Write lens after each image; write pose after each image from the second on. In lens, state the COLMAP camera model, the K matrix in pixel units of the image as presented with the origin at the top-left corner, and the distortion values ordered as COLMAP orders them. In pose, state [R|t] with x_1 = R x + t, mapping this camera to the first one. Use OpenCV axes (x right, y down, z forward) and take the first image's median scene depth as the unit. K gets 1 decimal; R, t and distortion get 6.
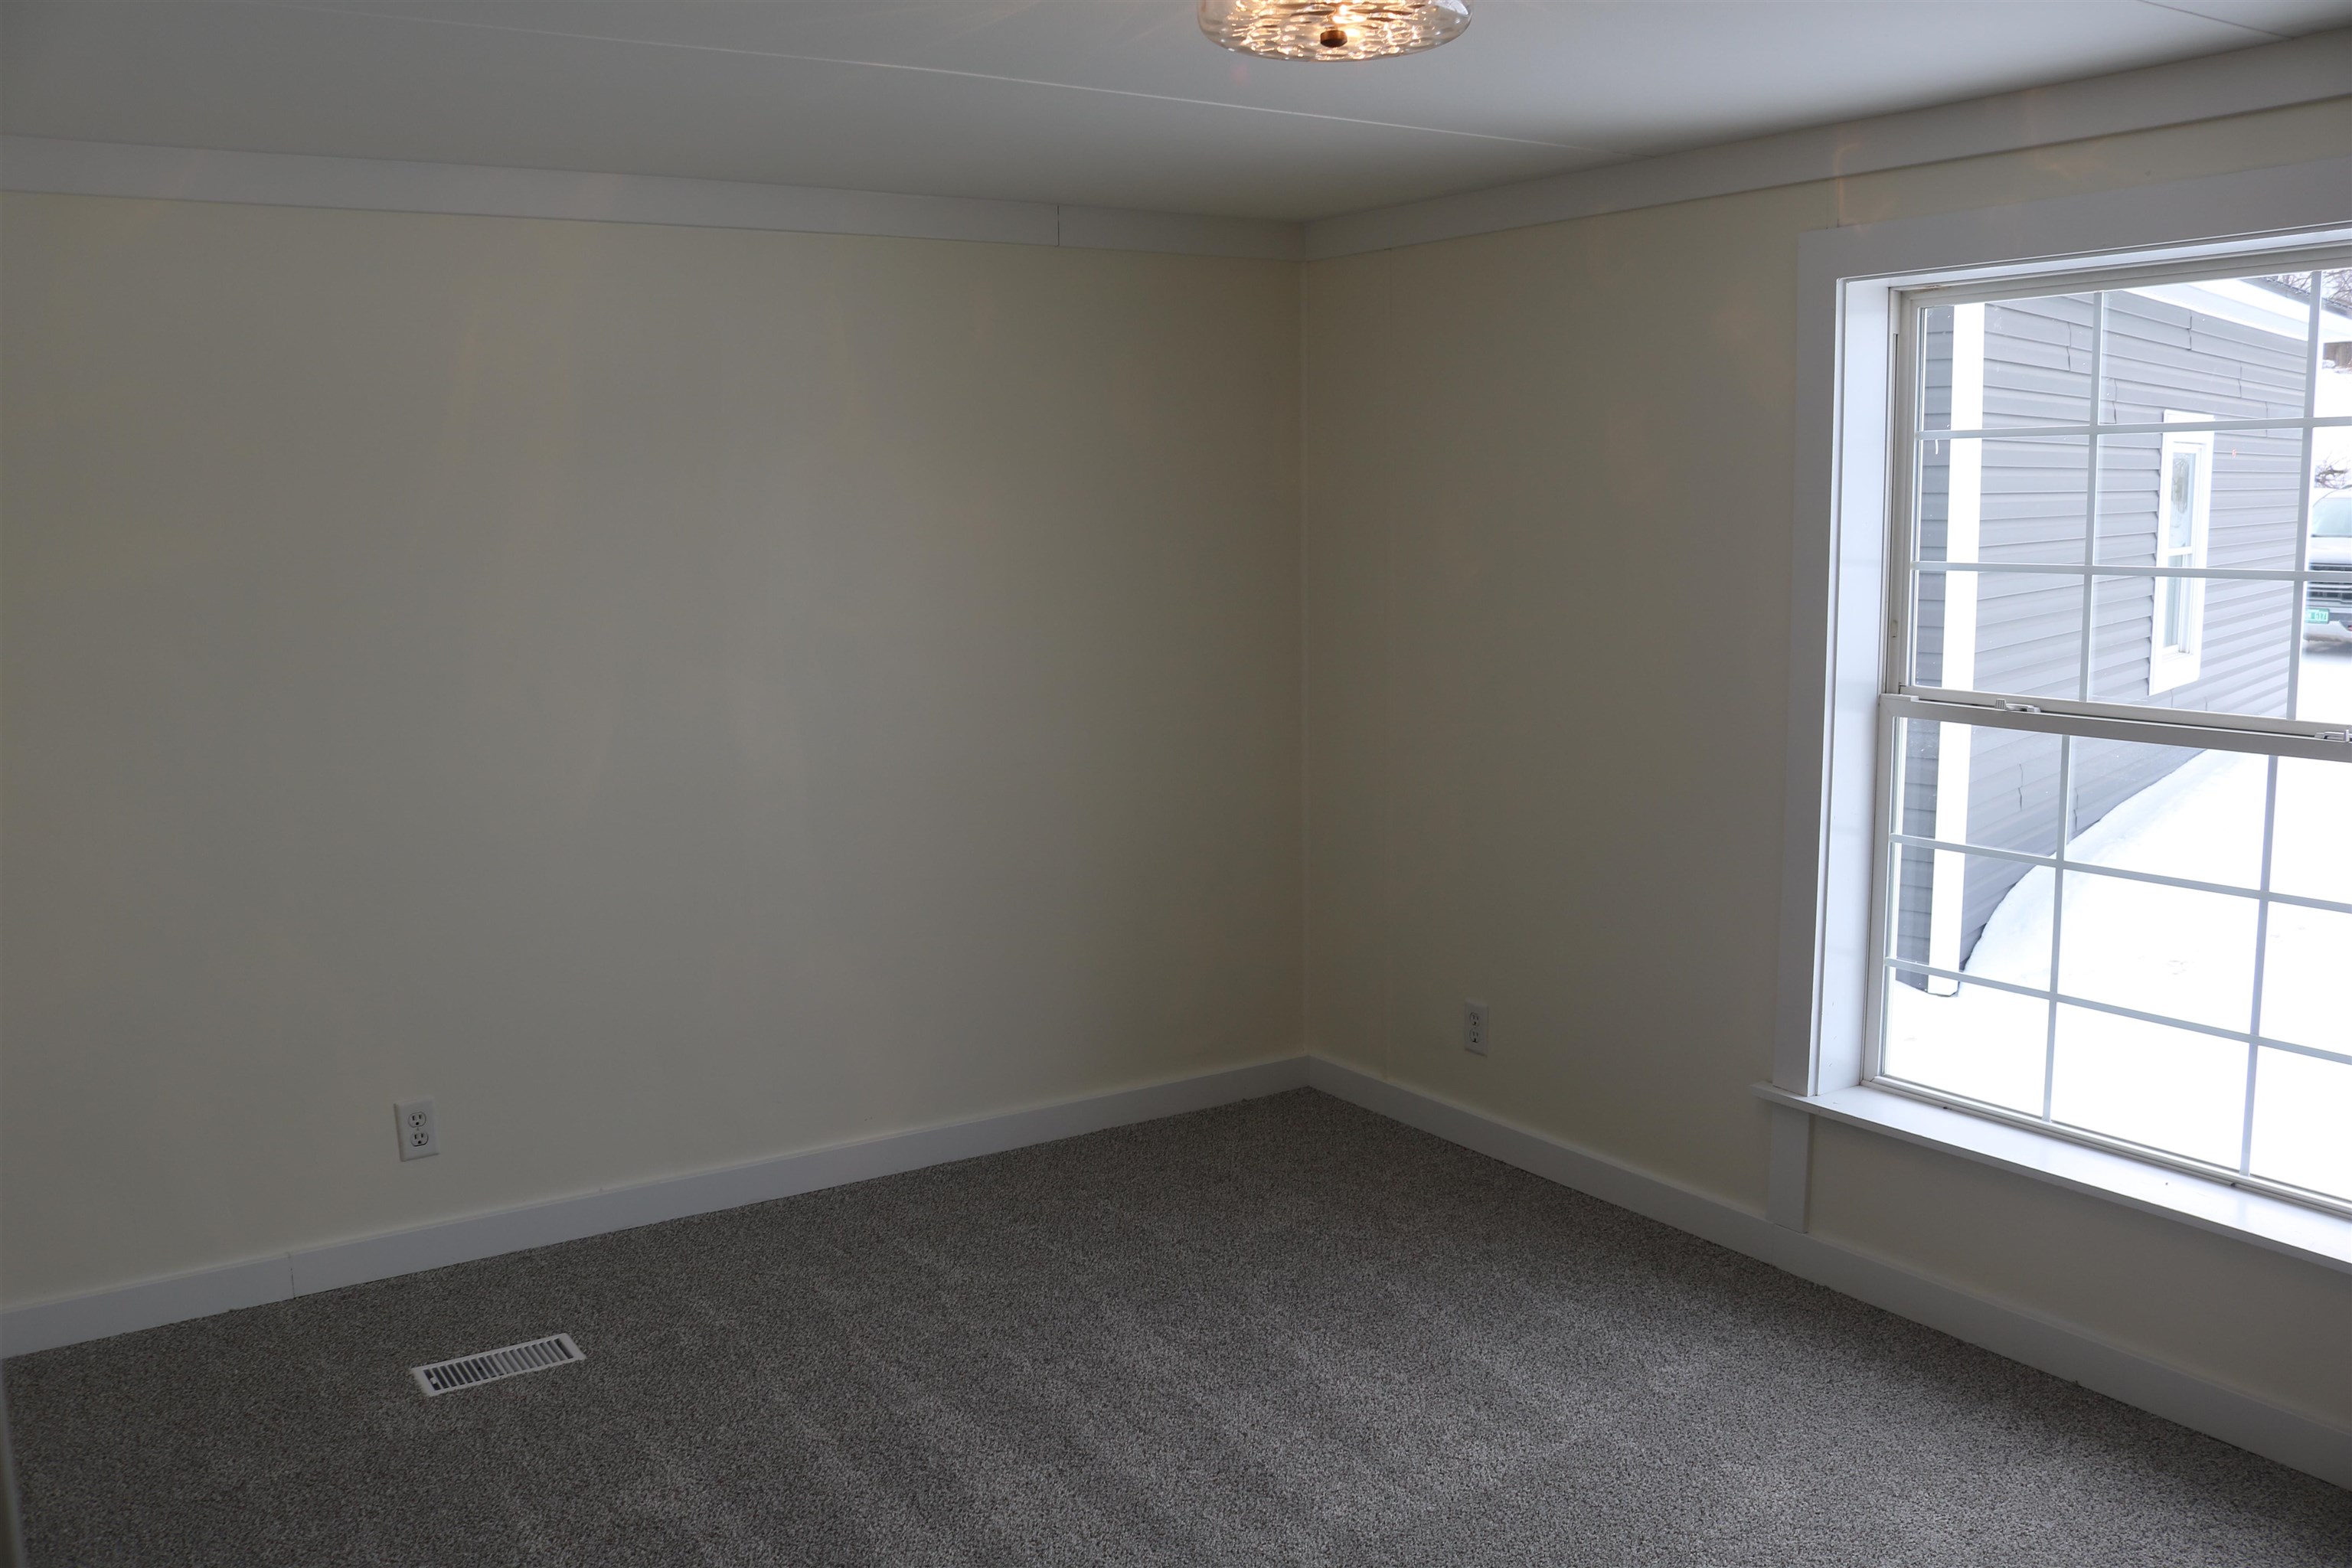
lens RADIAL K [[1950.6, 0, 1156.1], [0, 1950.6, 790.5], [0, 0, 1]] dist [-0.169298, 0.141117]
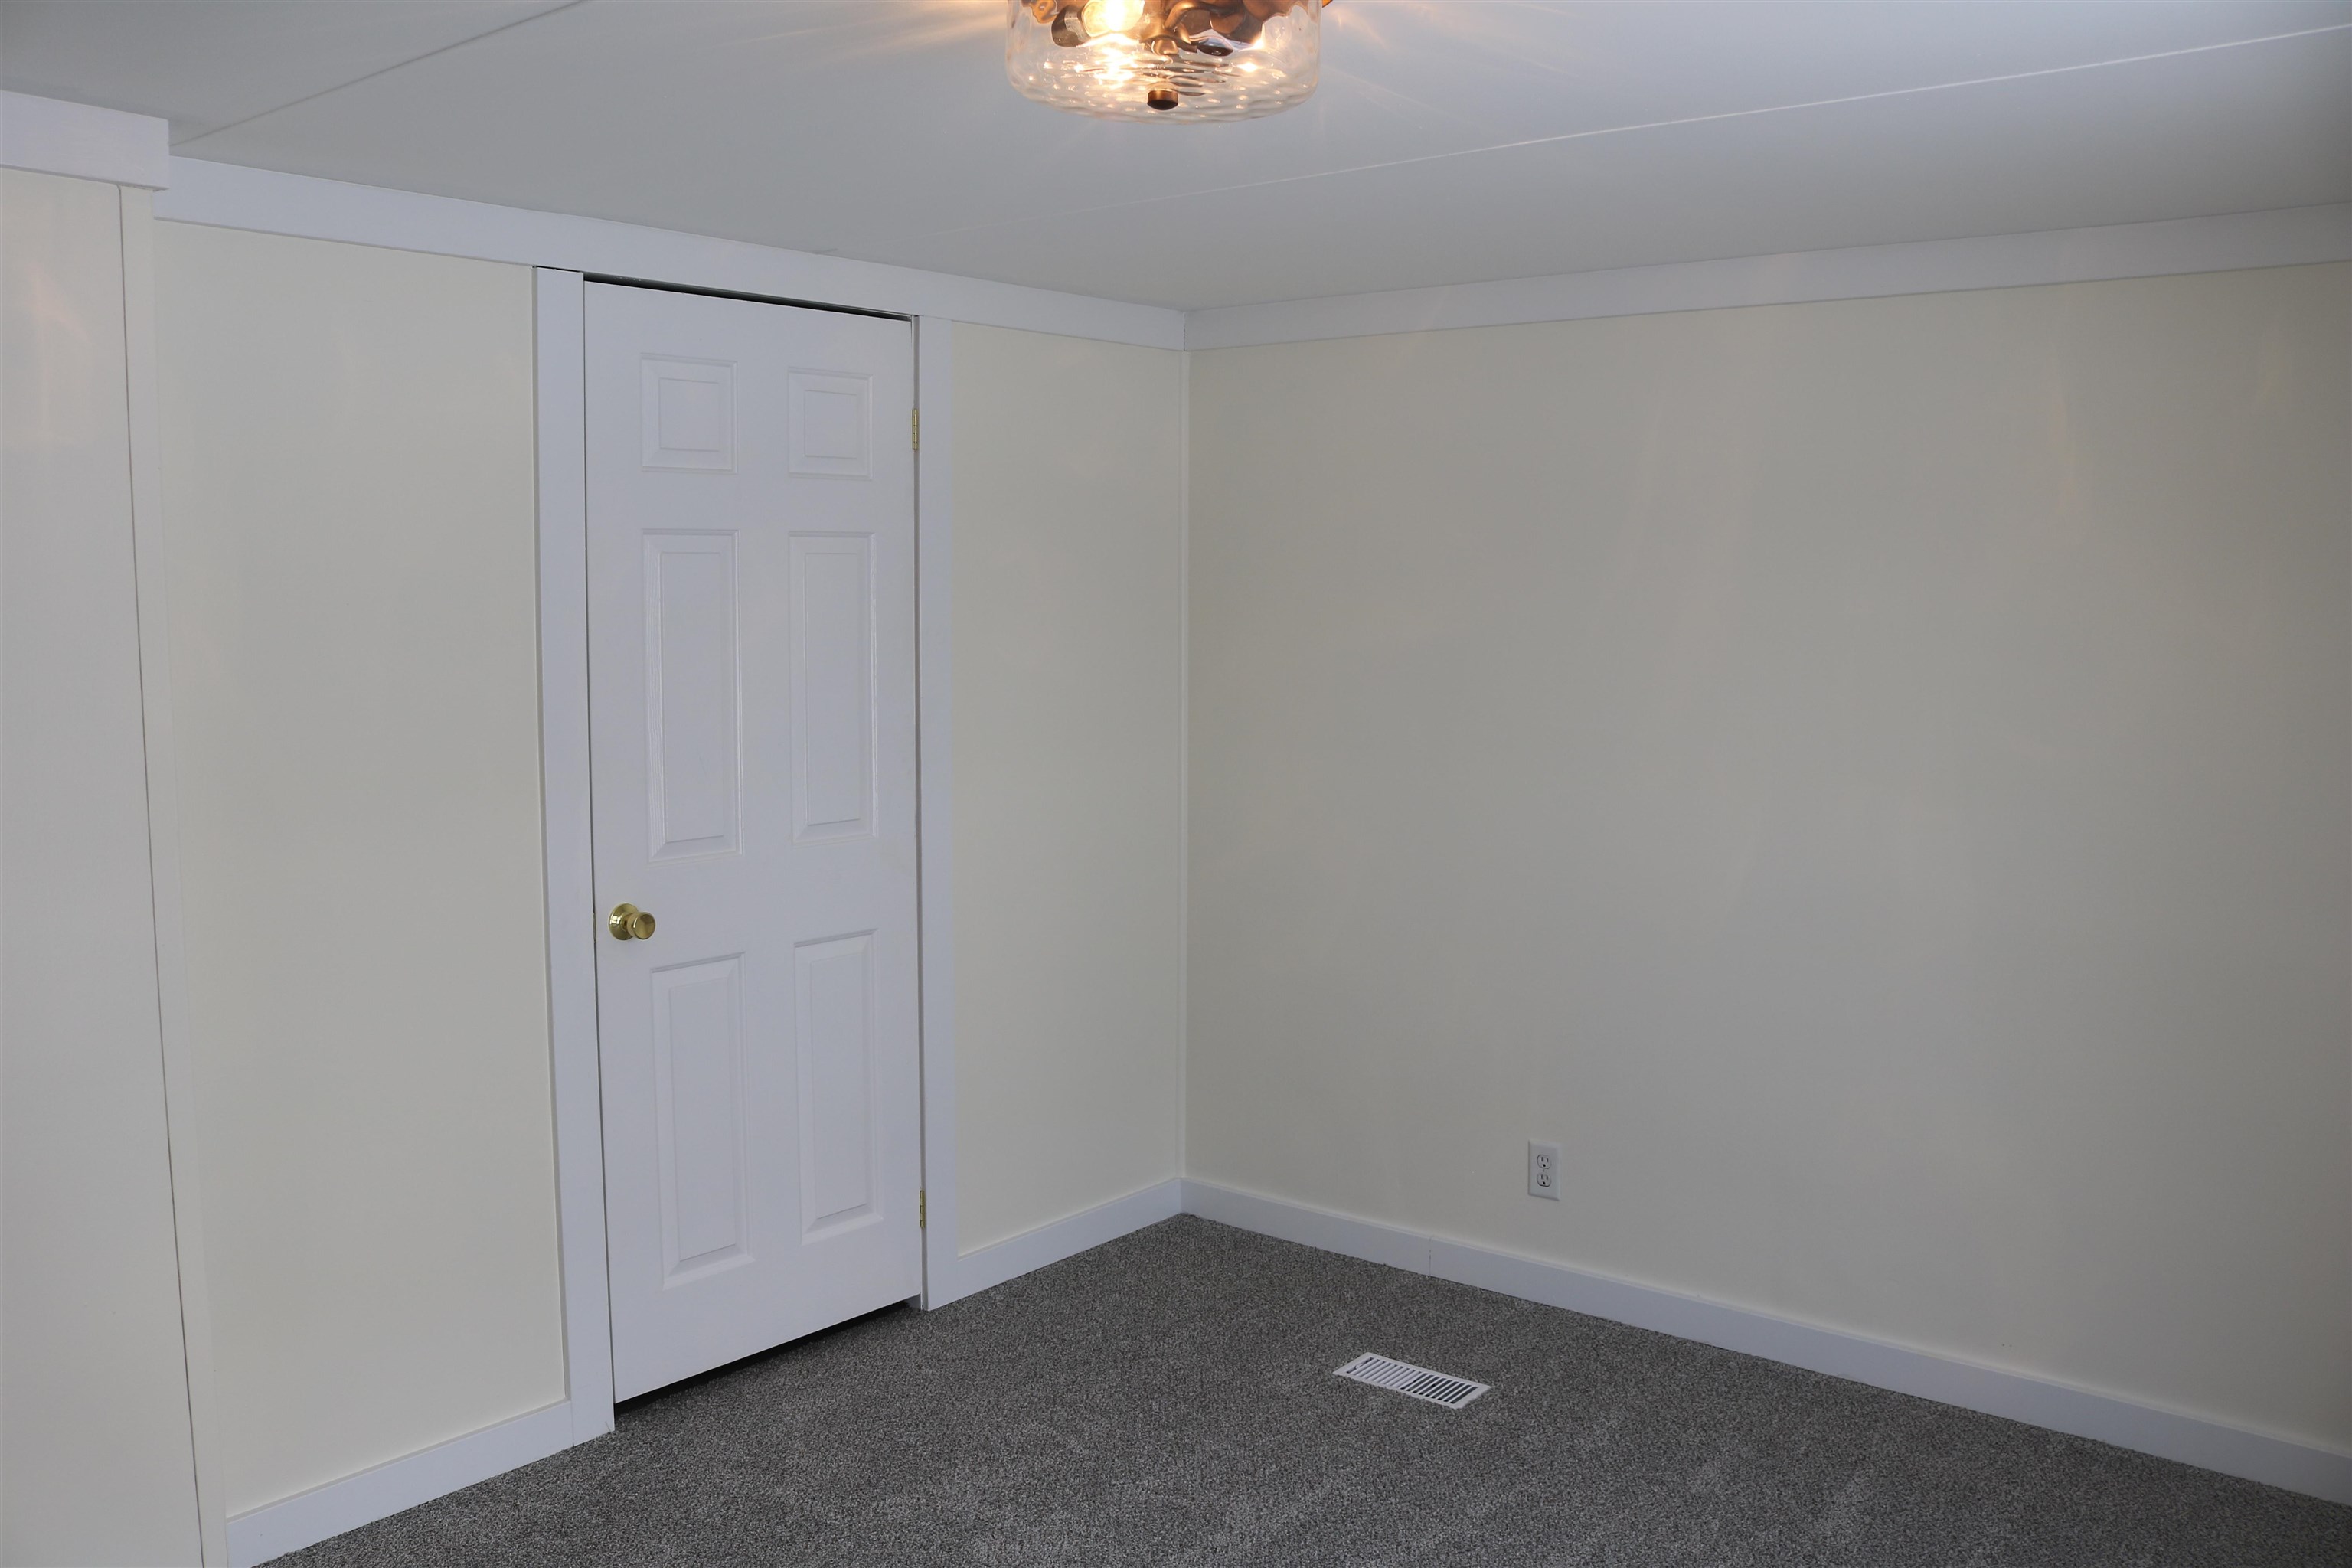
lens RADIAL K [[1950.6, 0, 1156.1], [0, 1950.6, 790.5], [0, 0, 1]] dist [-0.169298, 0.141117]
pose [[0.291092, 0.118866, -0.949282, 0.555501], [-0.144953, 0.986276, 0.079049, -0.087855], [0.945650, 0.114590, 0.304327, 0.438603]]
